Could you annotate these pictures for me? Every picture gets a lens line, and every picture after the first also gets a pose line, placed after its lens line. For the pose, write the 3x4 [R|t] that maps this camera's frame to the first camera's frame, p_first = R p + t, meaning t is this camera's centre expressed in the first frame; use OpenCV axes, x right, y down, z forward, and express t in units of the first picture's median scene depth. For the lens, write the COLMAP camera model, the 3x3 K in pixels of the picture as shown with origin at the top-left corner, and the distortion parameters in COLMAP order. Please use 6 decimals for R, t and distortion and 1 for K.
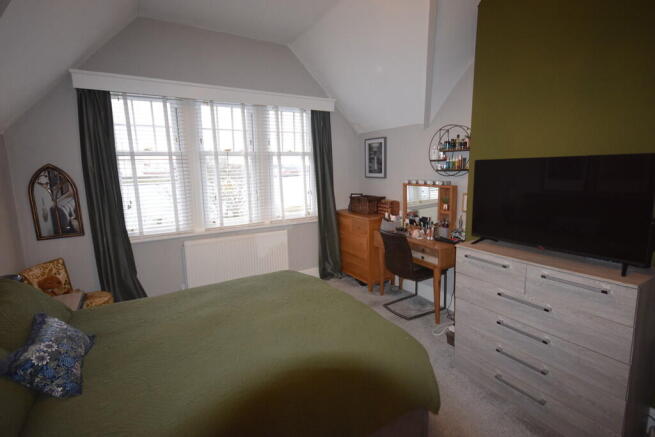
lens RADIAL K [[307.5, 0, 326.4], [0, 307.5, 215.6], [0, 0, 1]] dist [0.002009, 0.000478]
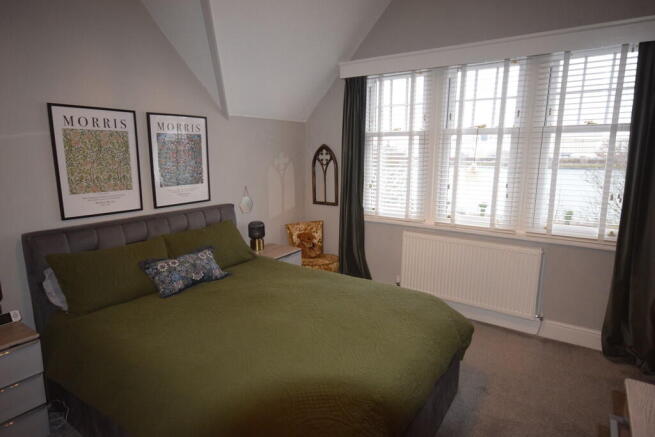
lens RADIAL K [[387.8, 0, 325.3], [0, 387.8, 220.7], [0, 0, 1]] dist [0.009251, 0.001226]
pose [[0.416419, 0.181364, -0.890899, 0.458939], [-0.152908, 0.979914, 0.128014, -0.055290], [0.896222, 0.082918, 0.435787, 0.288946]]
